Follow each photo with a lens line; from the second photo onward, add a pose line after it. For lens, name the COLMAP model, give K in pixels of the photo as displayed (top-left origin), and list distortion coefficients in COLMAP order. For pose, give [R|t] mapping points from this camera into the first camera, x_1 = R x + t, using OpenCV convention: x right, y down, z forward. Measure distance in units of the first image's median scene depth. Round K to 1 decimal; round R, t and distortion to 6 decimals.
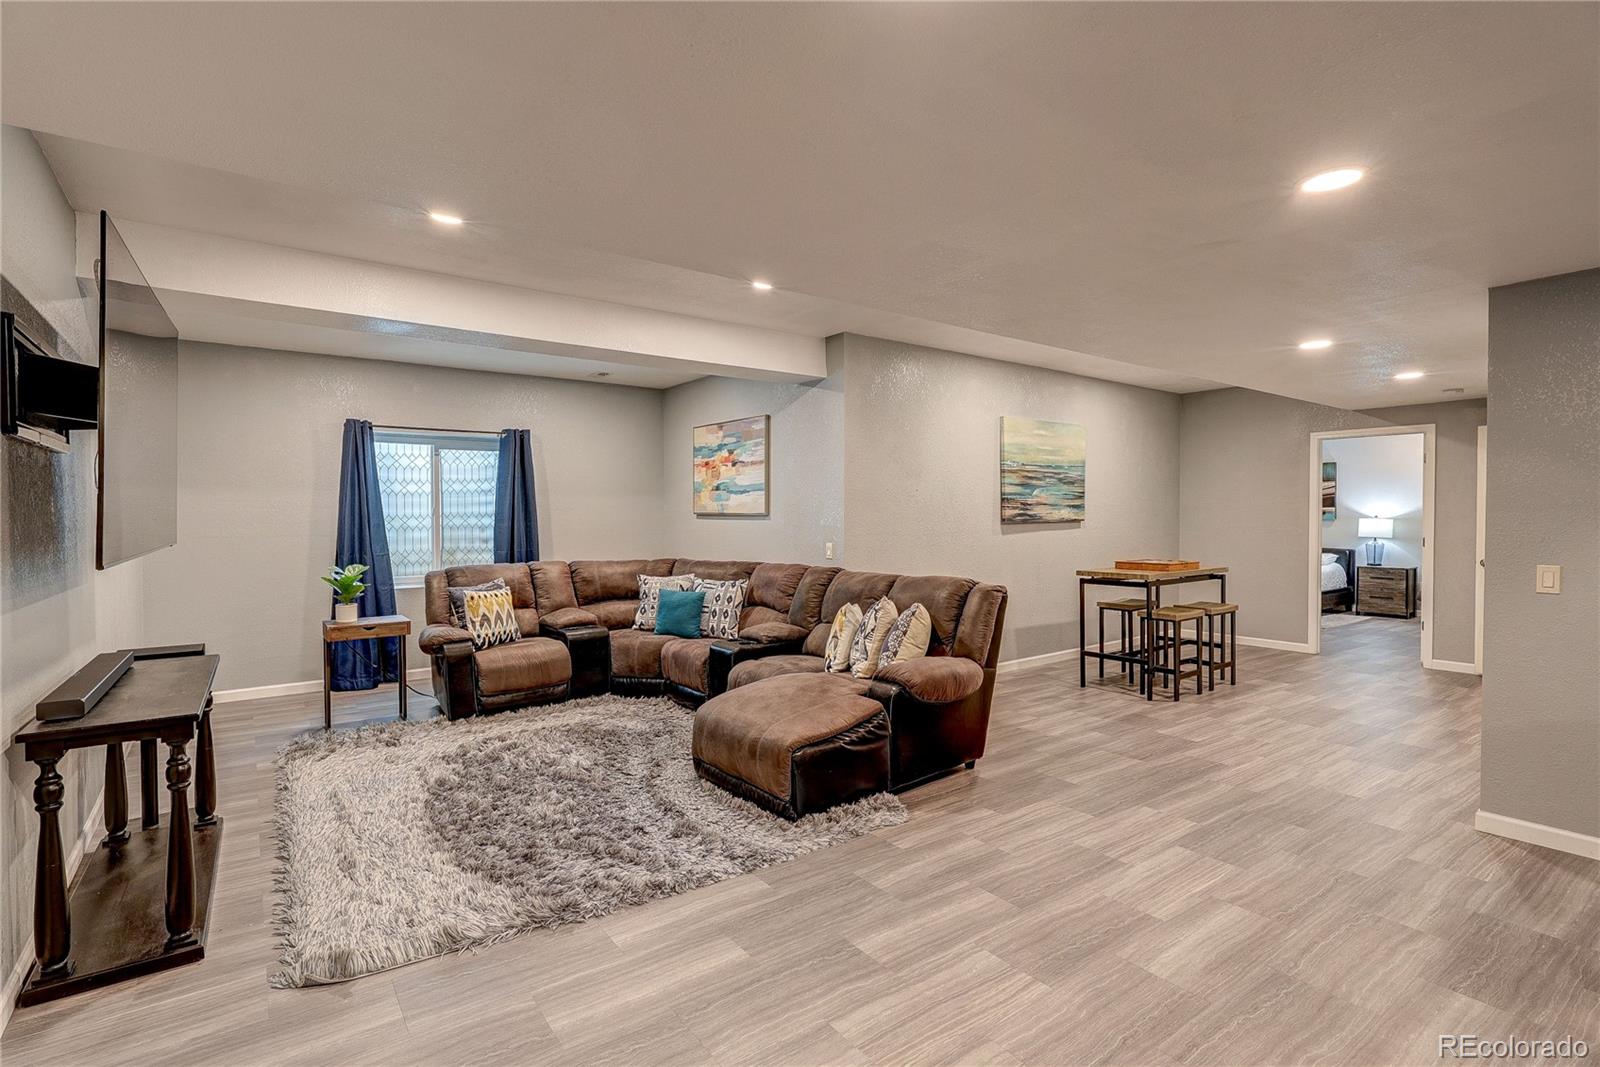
lens RADIAL K [[757.3, 0, 798.3], [0, 757.3, 520.7], [0, 0, 1]] dist [-0.000968, -0.000202]
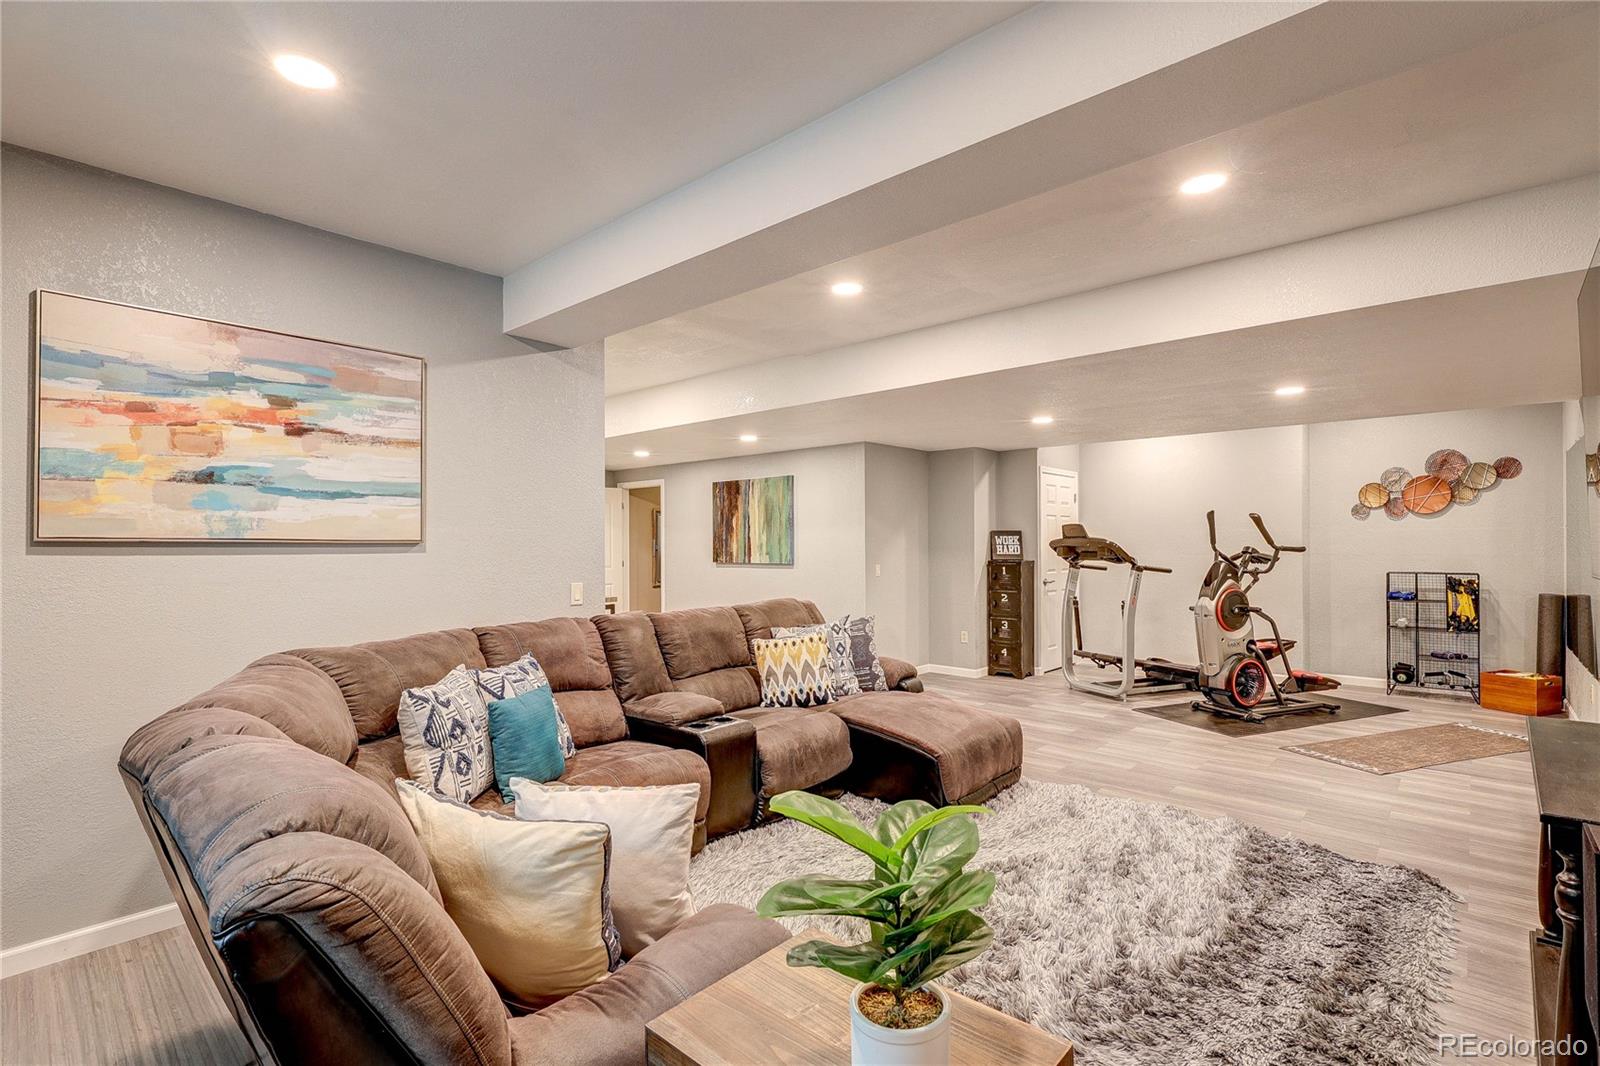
lens RADIAL K [[747.8, 0, 800.0], [0, 747.8, 533.0], [0, 0, 1]] dist [-0.000185, -0.000542]
pose [[-0.200580, 0.019128, 0.979491, -0.680069], [0.013767, 0.999766, -0.016705, -0.002501], [-0.979581, 0.010134, -0.200796, 0.927853]]
